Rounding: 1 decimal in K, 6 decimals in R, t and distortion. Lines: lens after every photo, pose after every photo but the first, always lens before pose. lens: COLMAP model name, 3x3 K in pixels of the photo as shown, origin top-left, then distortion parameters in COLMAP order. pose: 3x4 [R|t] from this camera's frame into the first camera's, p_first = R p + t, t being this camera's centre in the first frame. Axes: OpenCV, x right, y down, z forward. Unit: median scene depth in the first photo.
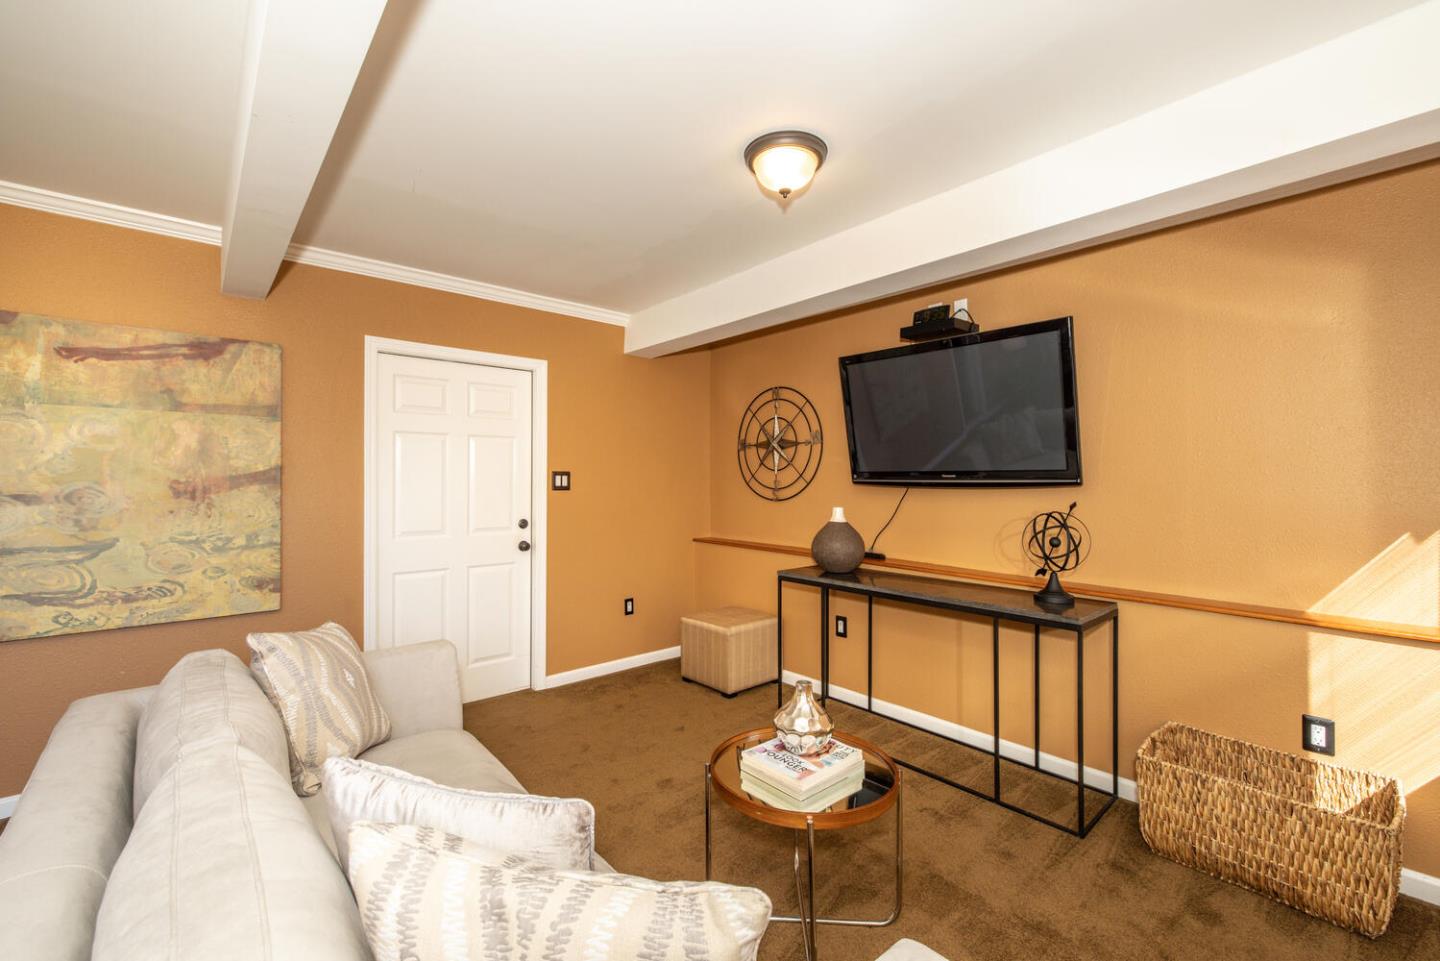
lens RADIAL K [[602.2, 0, 720.0], [0, 602.2, 480.5], [0, 0, 1]] dist [-0.000240, -0.000165]
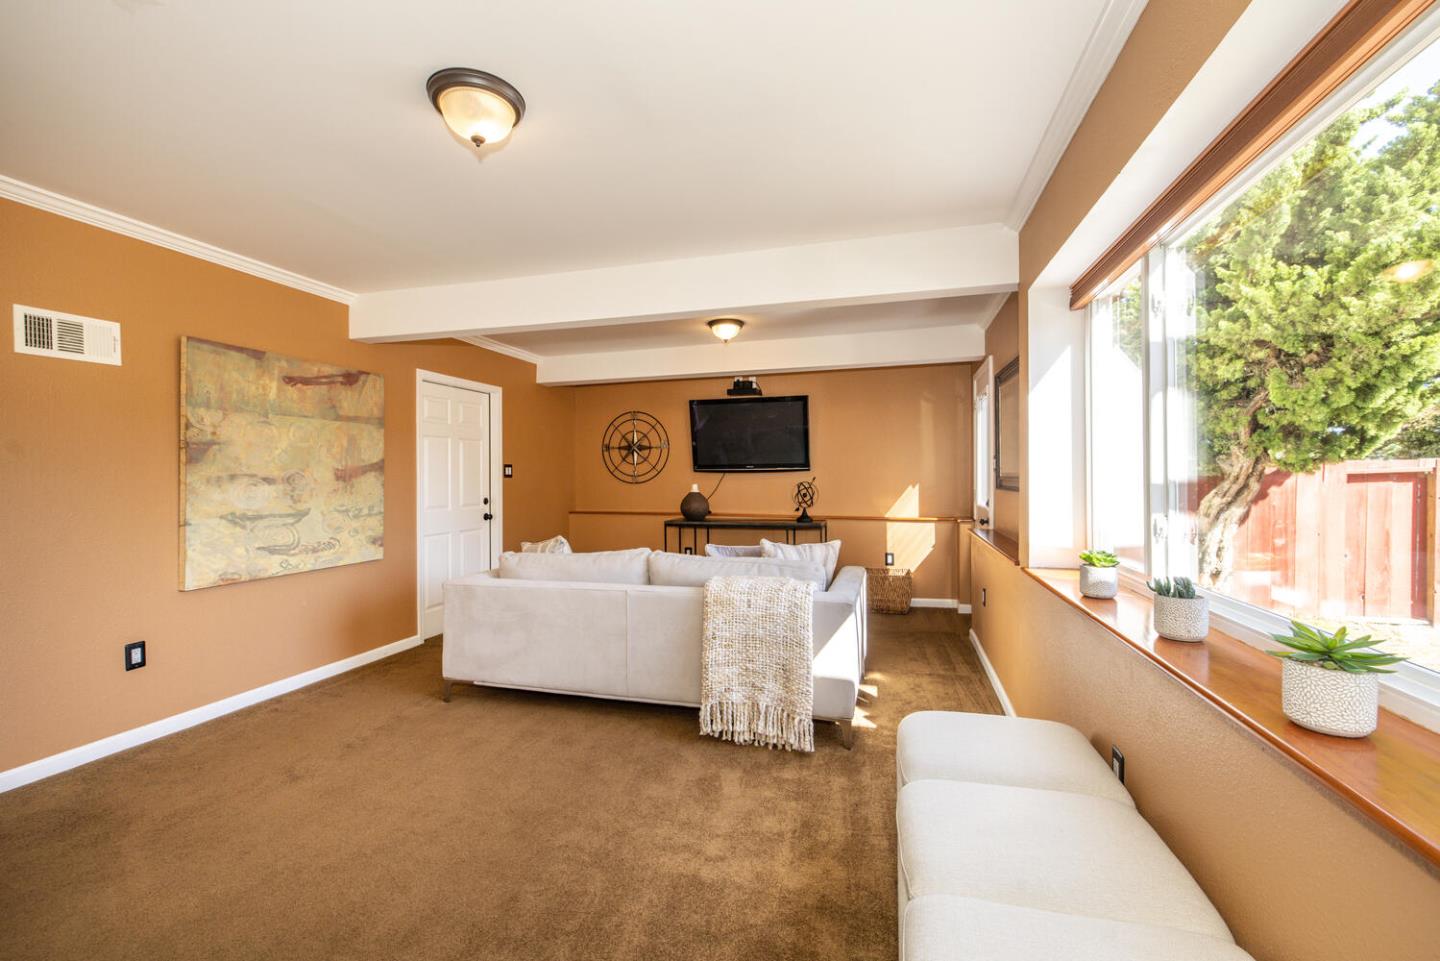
lens RADIAL K [[602.2, 0, 720.0], [0, 602.2, 480.5], [0, 0, 1]] dist [-0.000240, -0.000165]
pose [[0.840960, -0.012084, 0.540963, -0.887963], [0.010356, 0.999927, 0.006238, 0.028201], [-0.540998, 0.000356, 0.841024, -0.697236]]
